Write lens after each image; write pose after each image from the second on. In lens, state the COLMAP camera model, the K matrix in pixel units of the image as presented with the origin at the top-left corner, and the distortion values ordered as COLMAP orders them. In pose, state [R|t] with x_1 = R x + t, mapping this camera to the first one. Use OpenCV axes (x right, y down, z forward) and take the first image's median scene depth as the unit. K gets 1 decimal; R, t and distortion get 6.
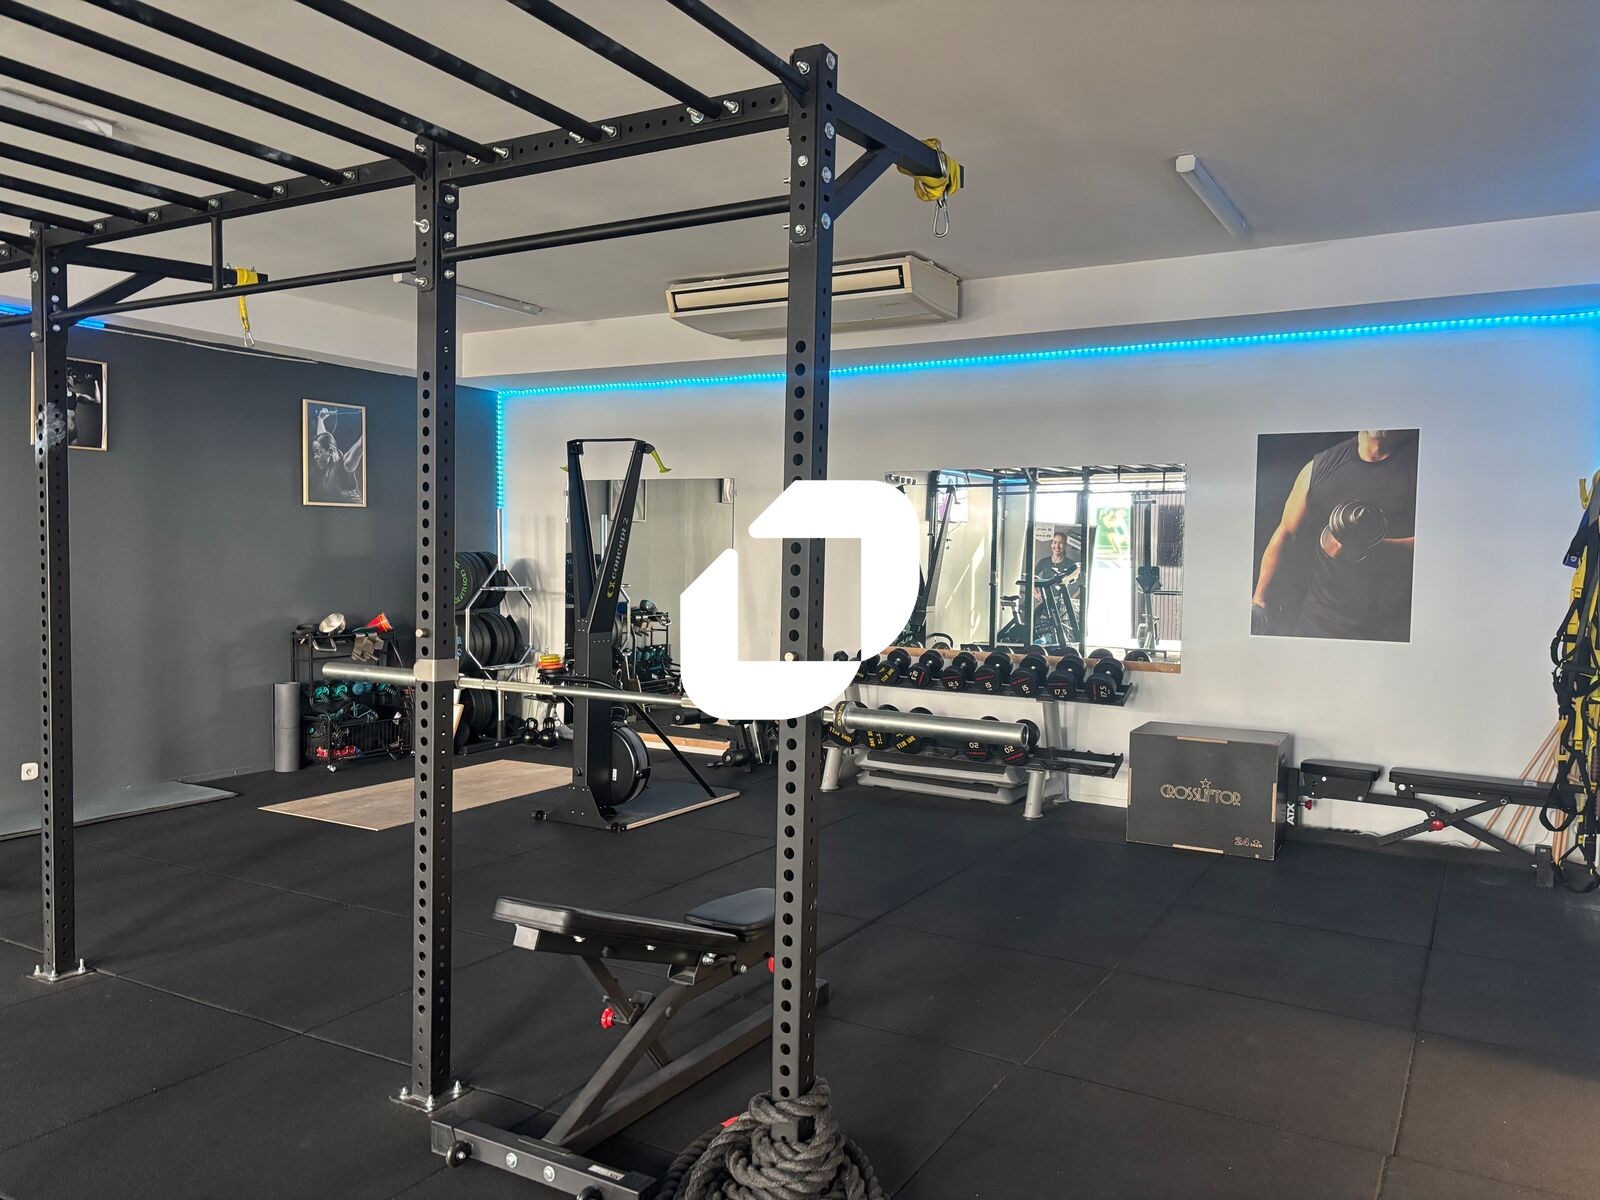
lens RADIAL K [[1204.0, 0, 789.8], [0, 1204.0, 606.5], [0, 0, 1]] dist [0.068234, -0.071936]
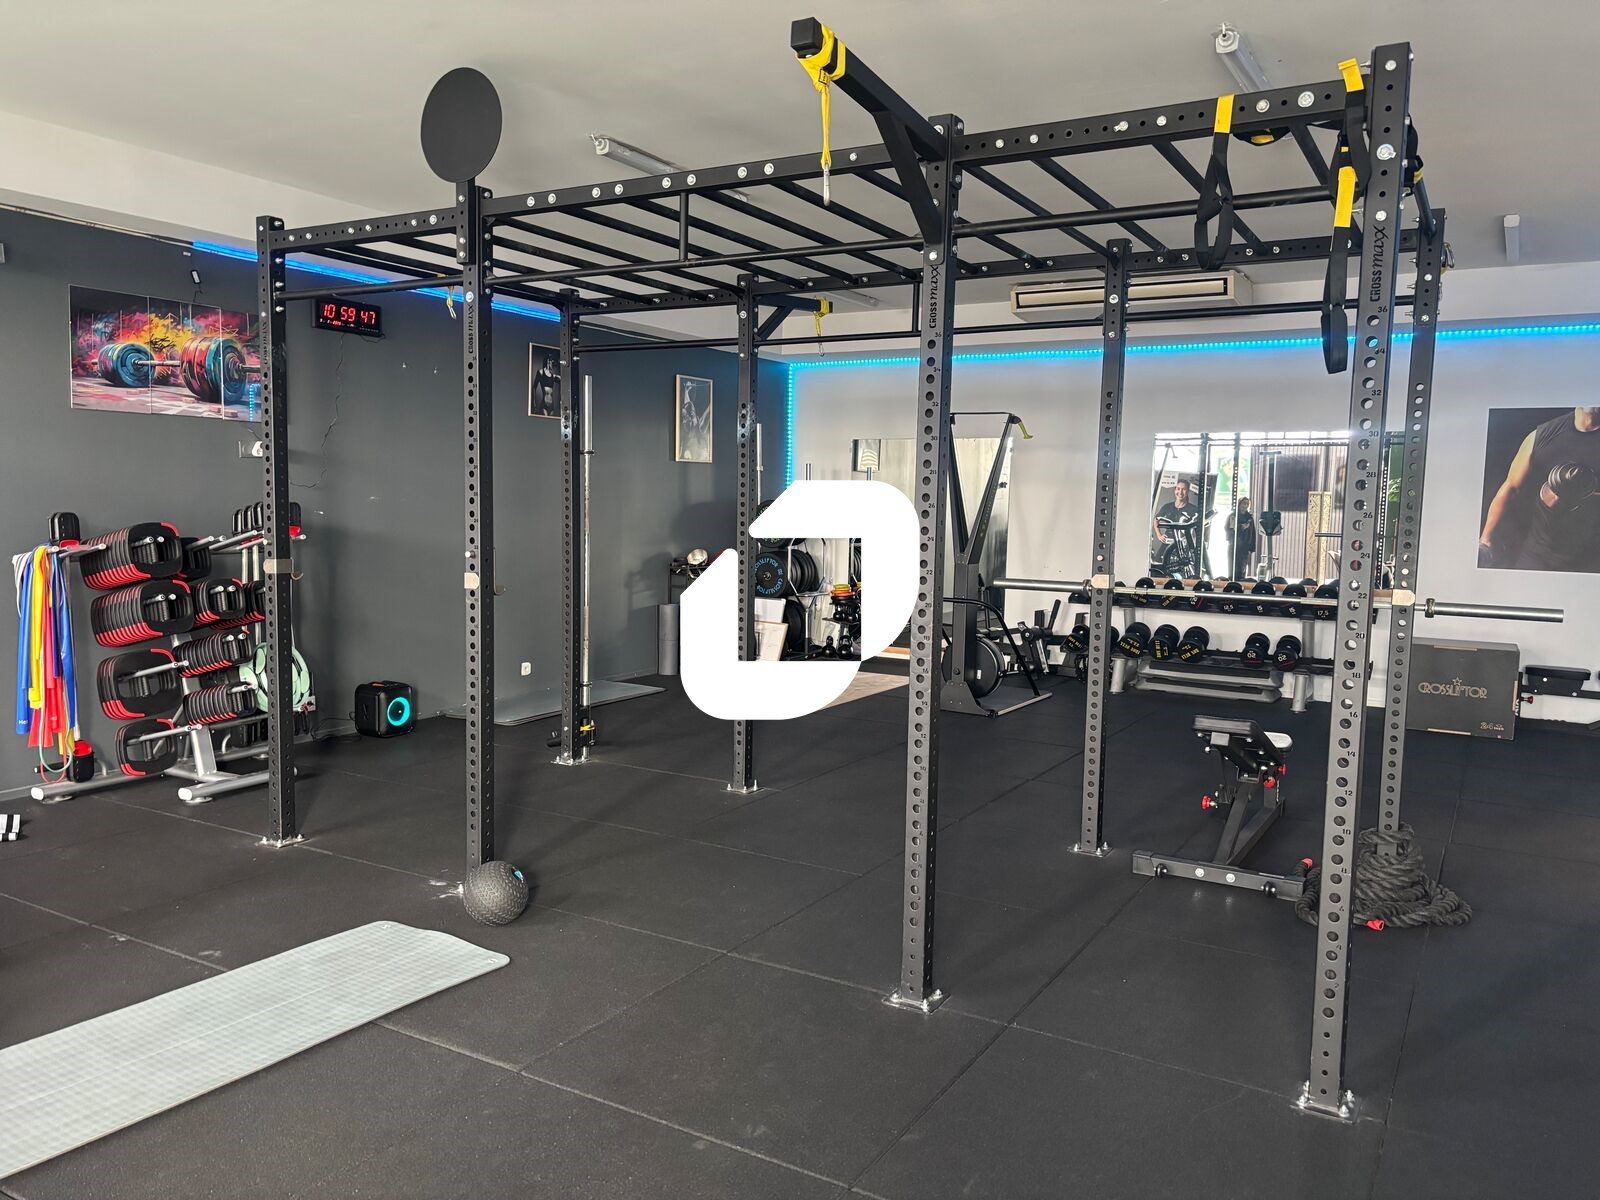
lens RADIAL K [[1204.0, 0, 795.1], [0, 1204.0, 600.7], [0, 0, 1]] dist [0.068234, -0.071936]
pose [[0.999983, 0.004939, -0.003173, -0.324596], [-0.004796, 0.999032, 0.043733, 0.004918], [0.003385, -0.043717, 0.999038, -0.271029]]
